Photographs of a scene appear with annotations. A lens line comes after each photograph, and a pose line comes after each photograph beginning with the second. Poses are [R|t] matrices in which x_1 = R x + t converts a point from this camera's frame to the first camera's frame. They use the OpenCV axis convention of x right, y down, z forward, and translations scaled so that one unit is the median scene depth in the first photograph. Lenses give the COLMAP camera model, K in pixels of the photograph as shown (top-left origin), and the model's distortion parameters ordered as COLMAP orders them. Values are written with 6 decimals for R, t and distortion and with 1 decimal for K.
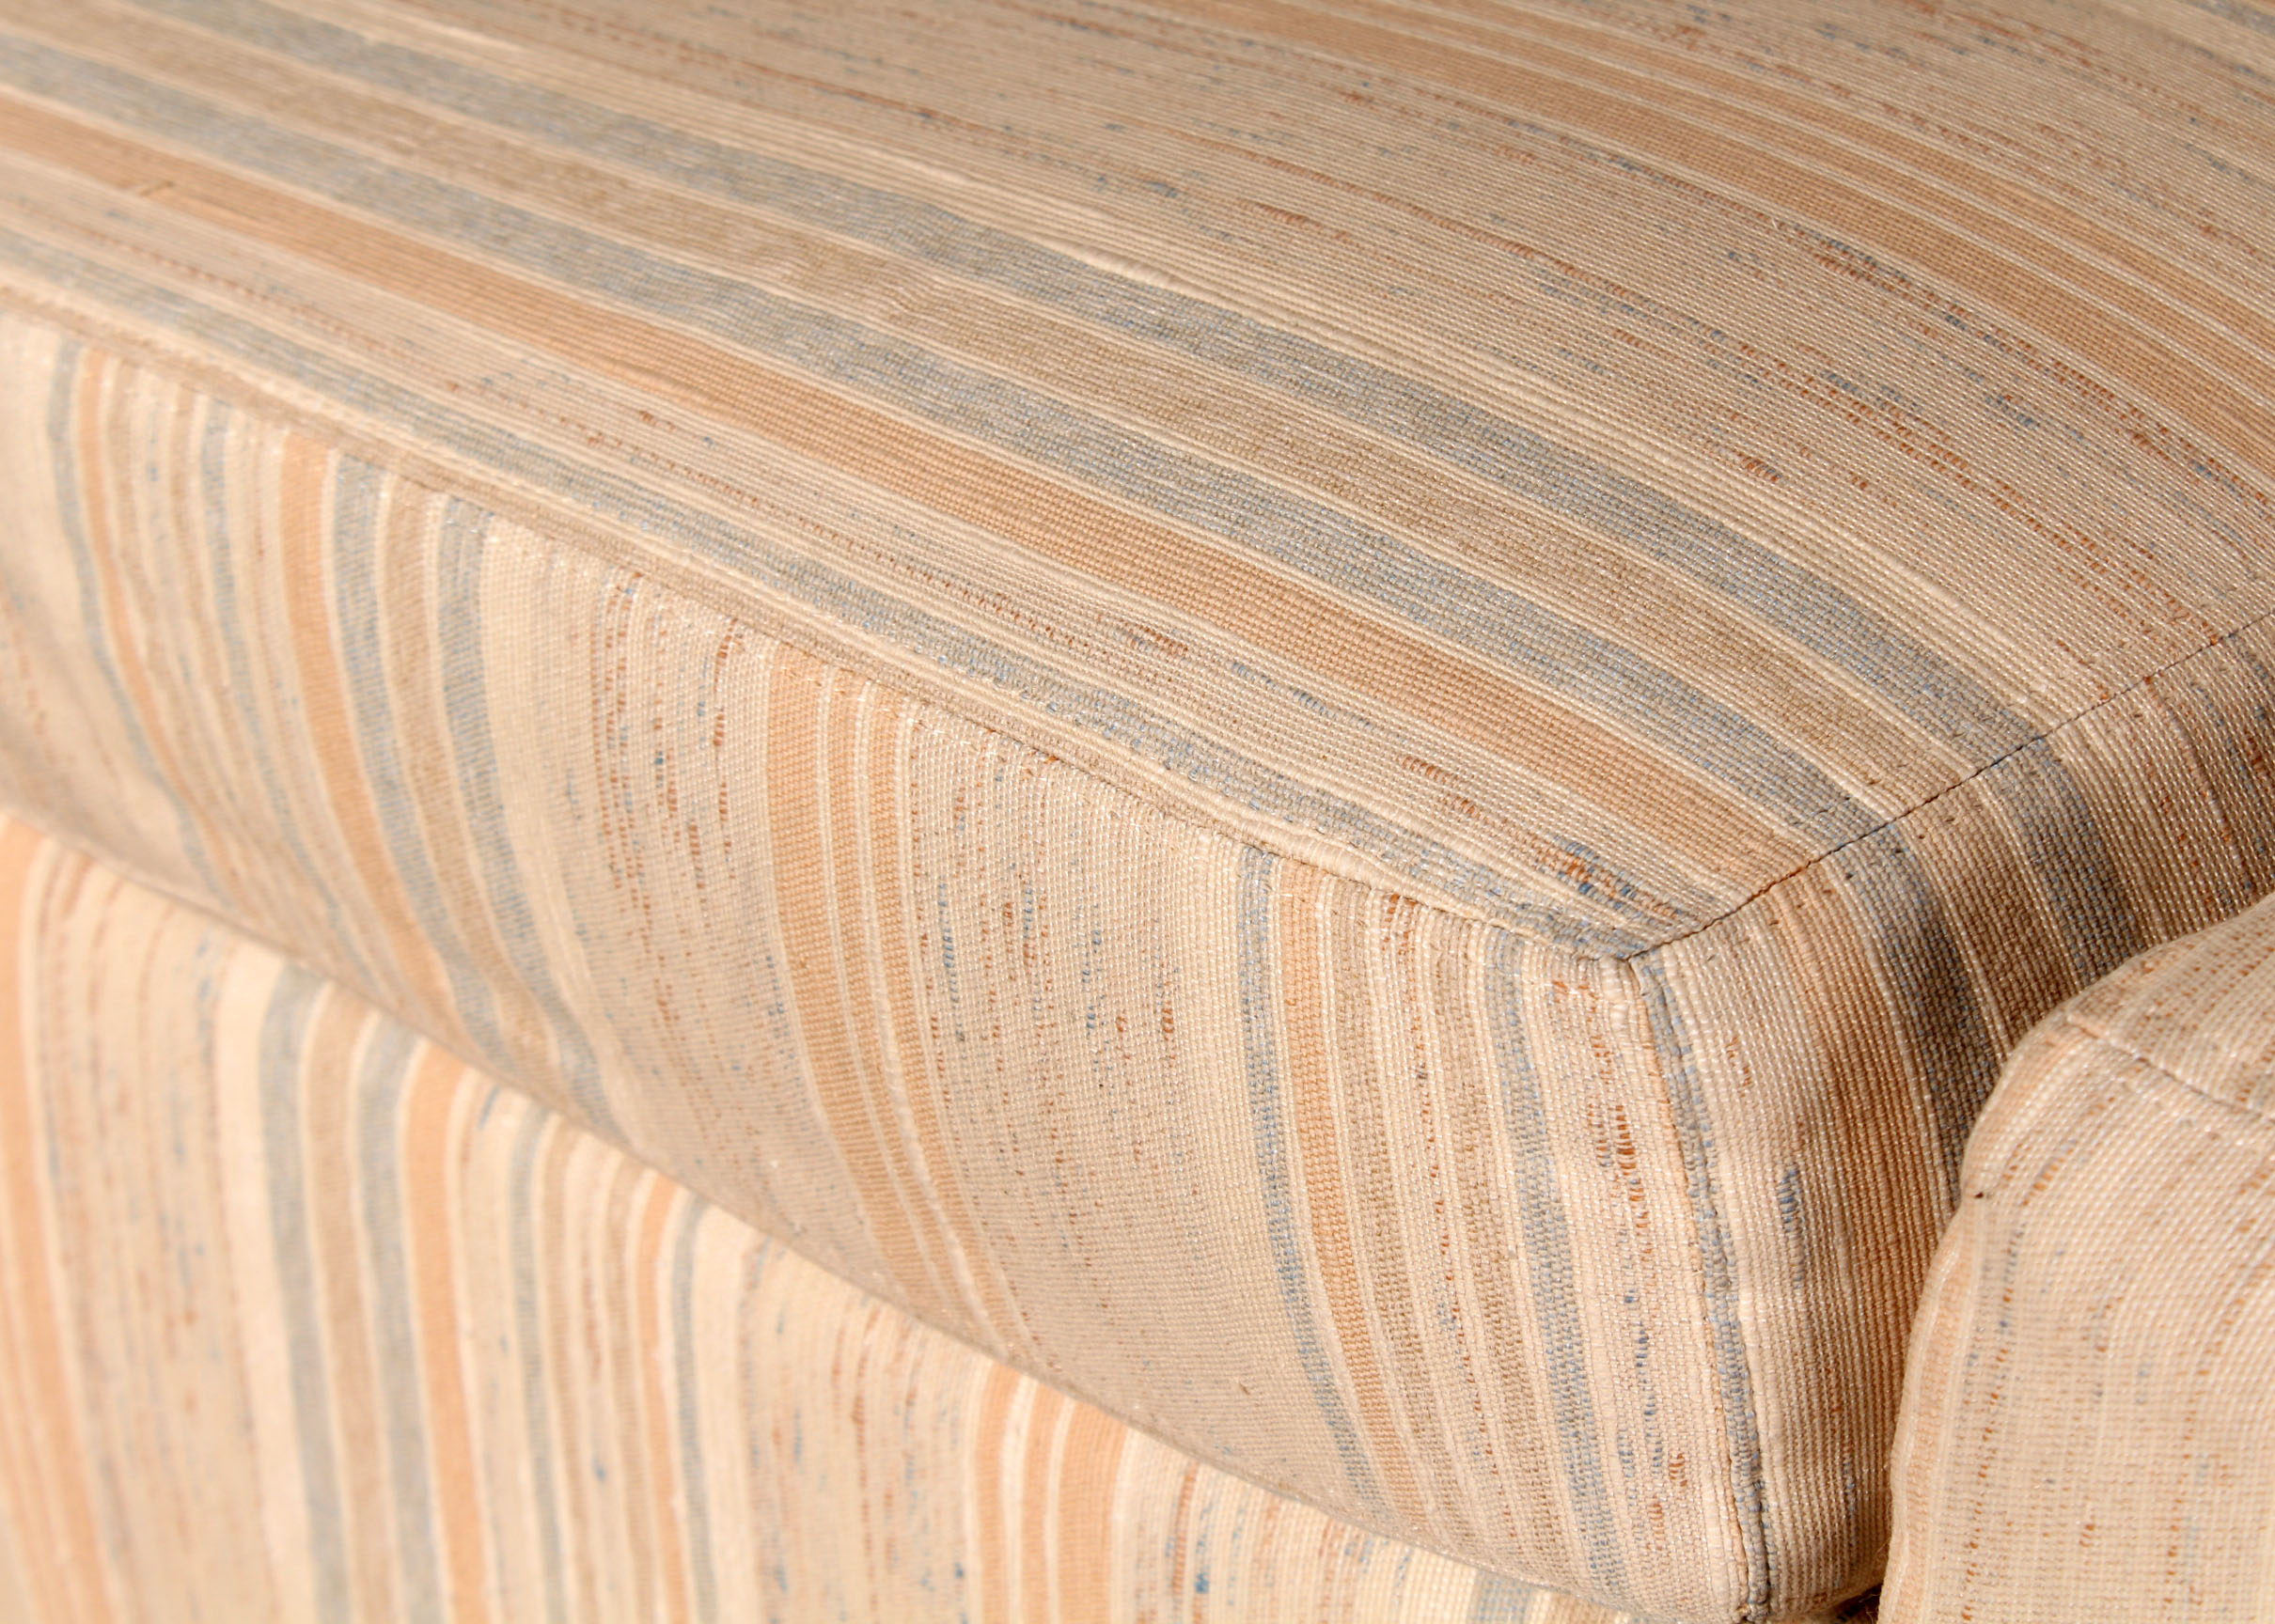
lens RADIAL K [[5680.1, 0, 1137.5], [0, 5680.1, 812.0], [0, 0, 1]] dist [0.046194, 0.217458]
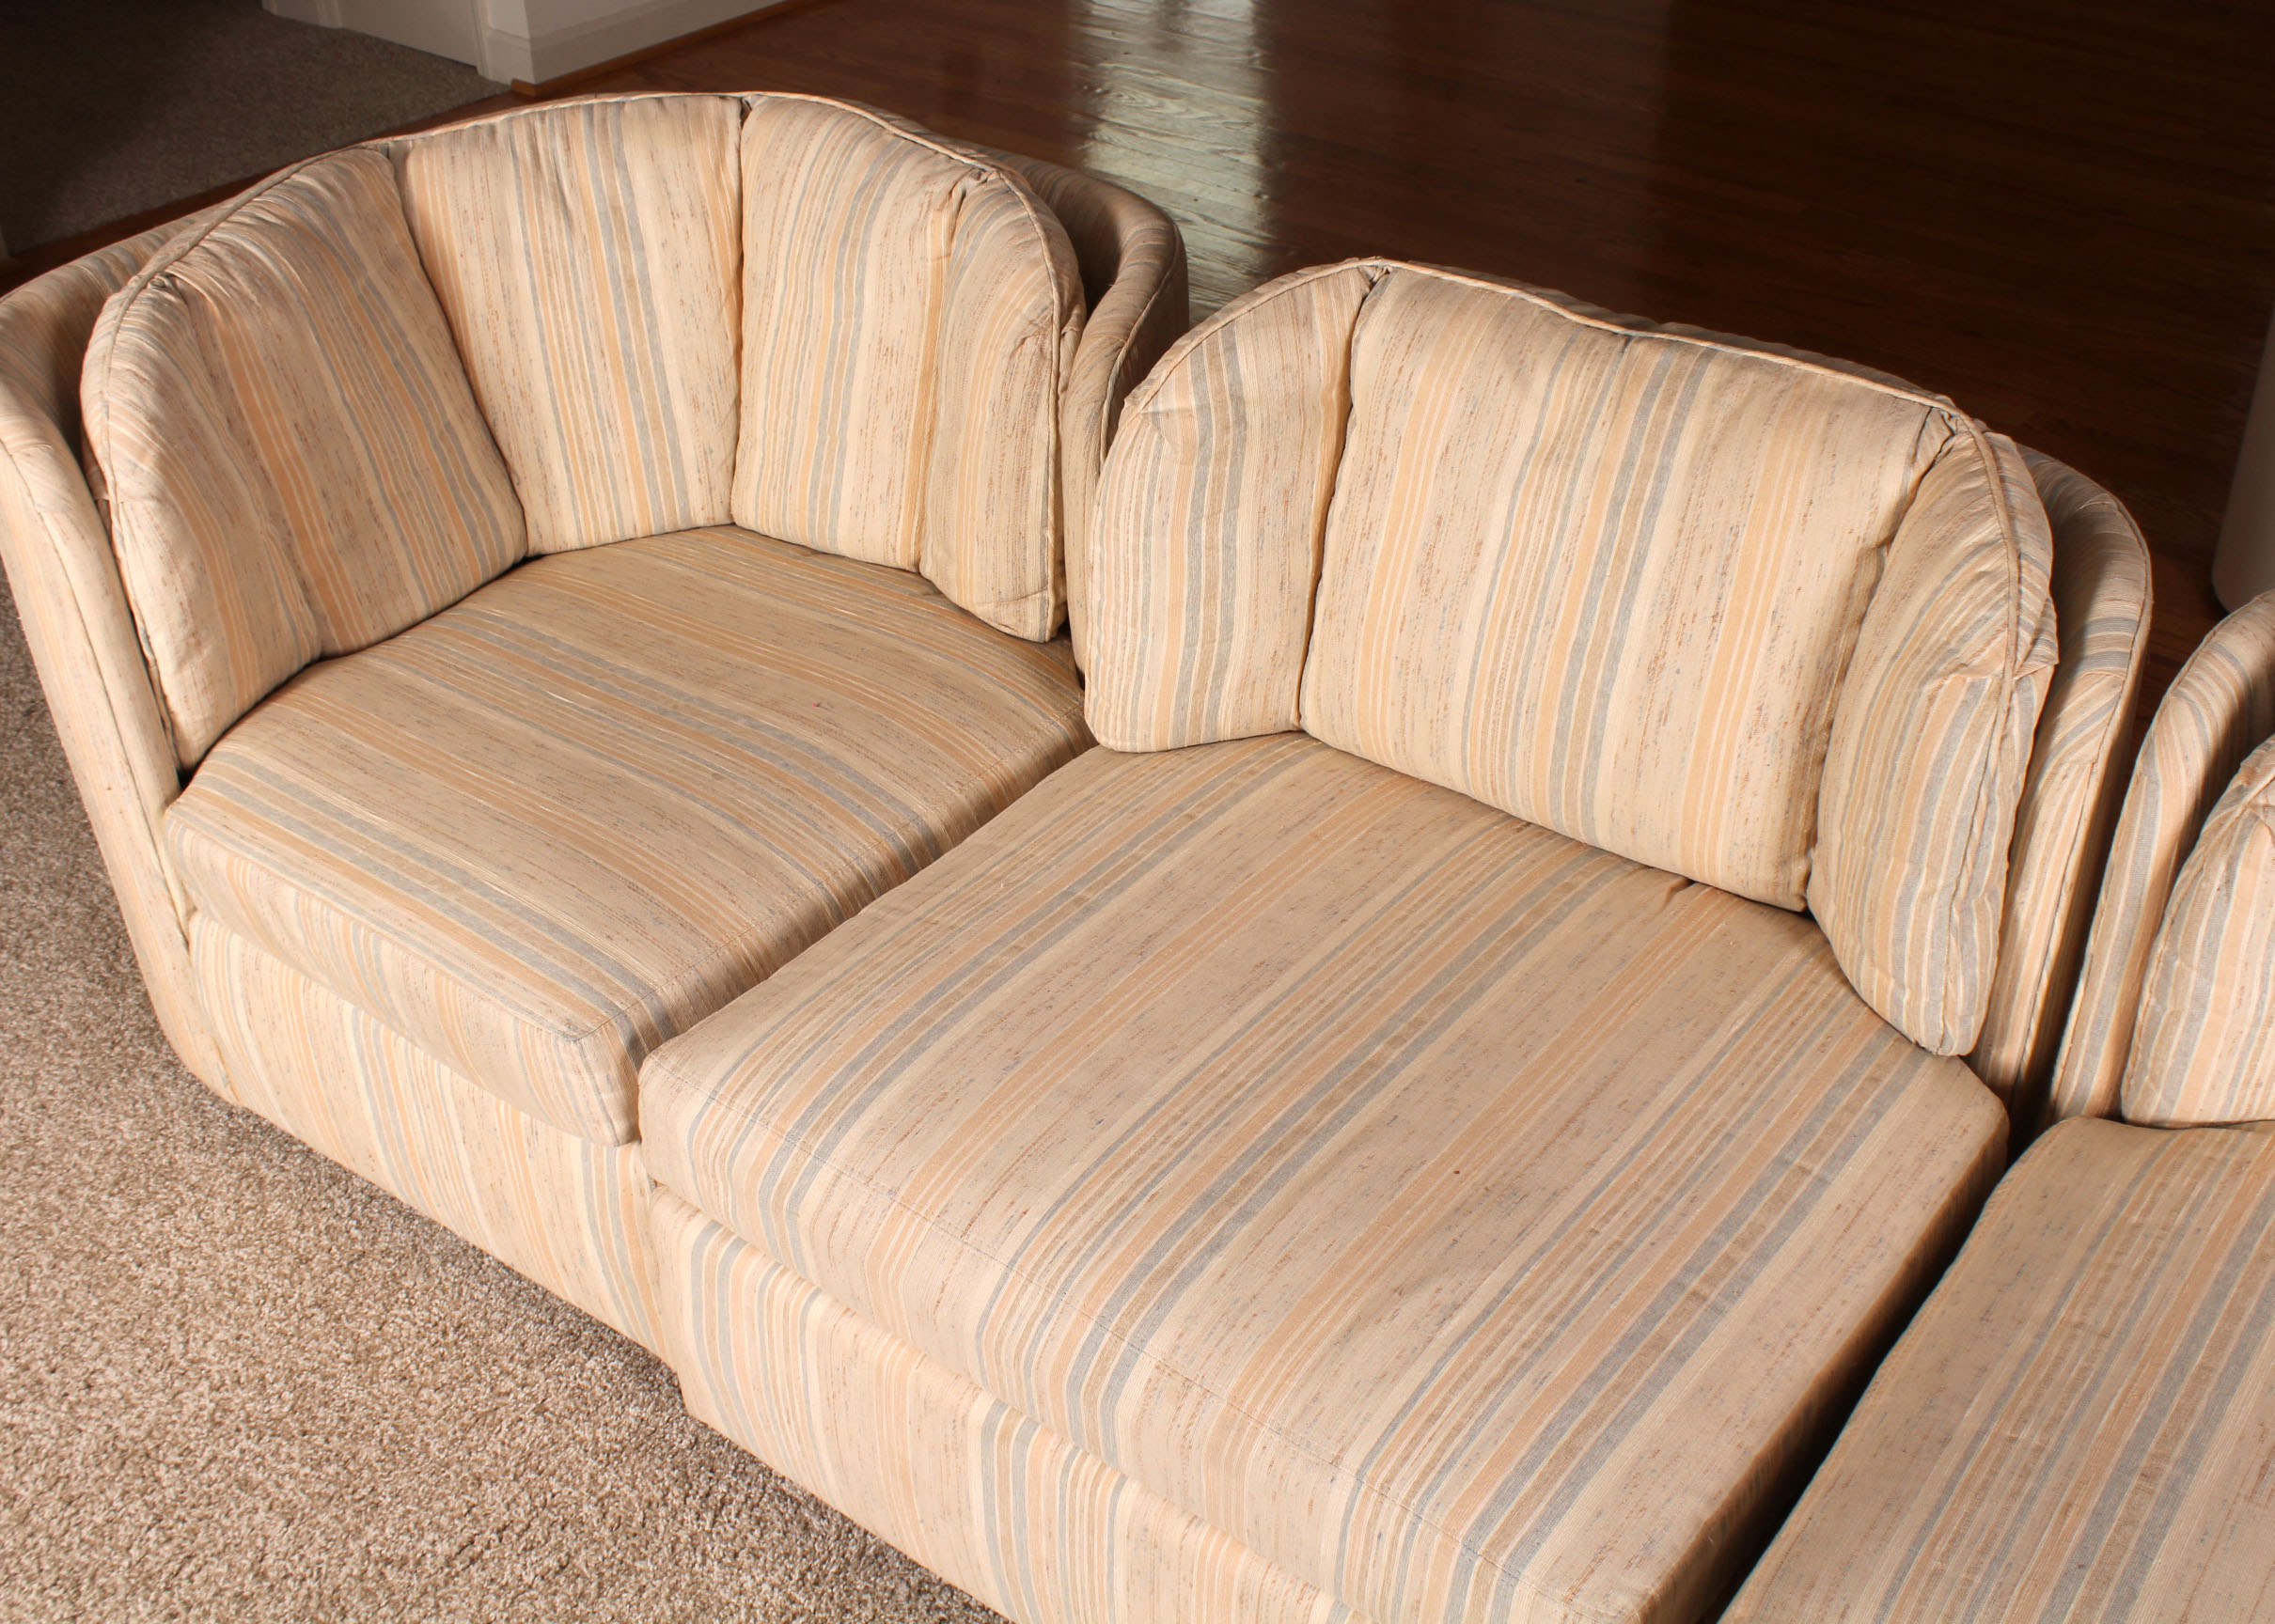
lens RADIAL K [[2453.1, 0, 1177.9], [0, 2453.1, 815.2], [0, 0, 1]] dist [-0.127918, 0.119805]
pose [[0.988751, -0.054986, 0.139099, 0.322034], [0.040840, 0.993886, 0.102580, -0.385578], [-0.143889, -0.095746, 0.984951, -1.345889]]
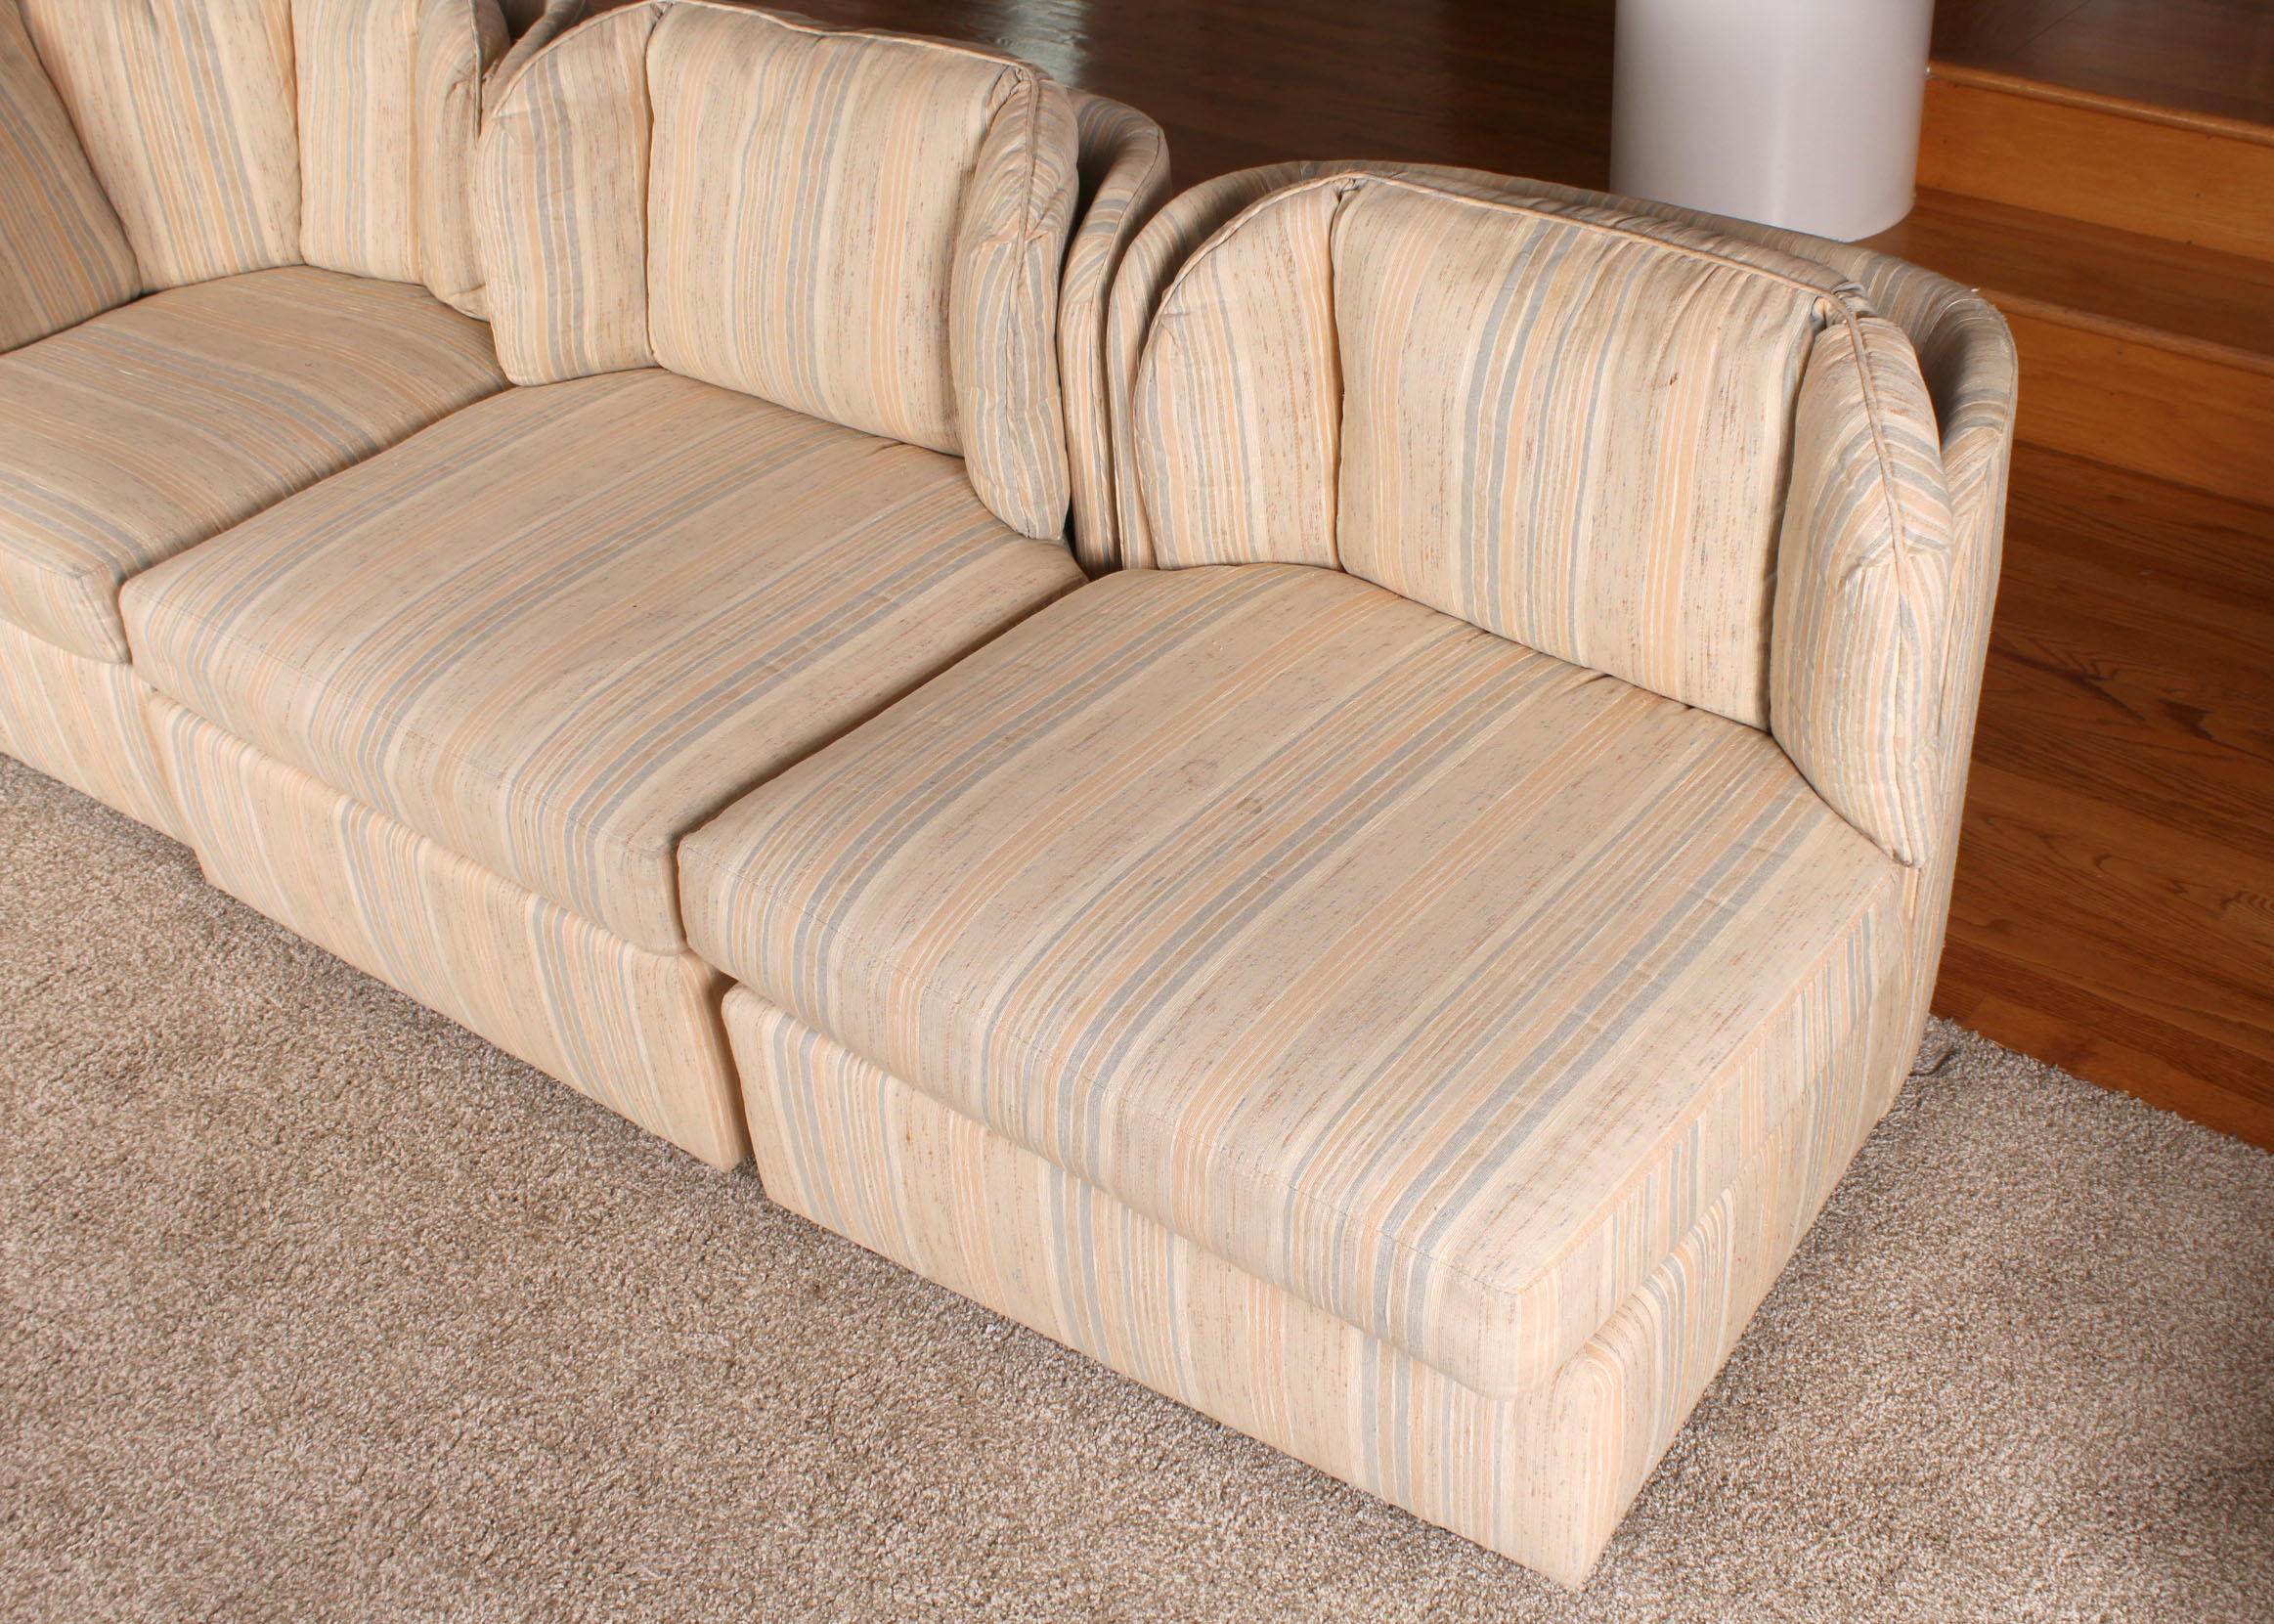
lens RADIAL K [[2411.9, 0, 1244.9], [0, 2411.9, 847.7], [0, 0, 1]] dist [-0.146436, 0.144491]
pose [[0.985338, -0.090578, 0.144587, 1.068716], [0.071078, 0.988325, 0.134765, 0.065887], [-0.155106, -0.122512, 0.980272, -2.272081]]
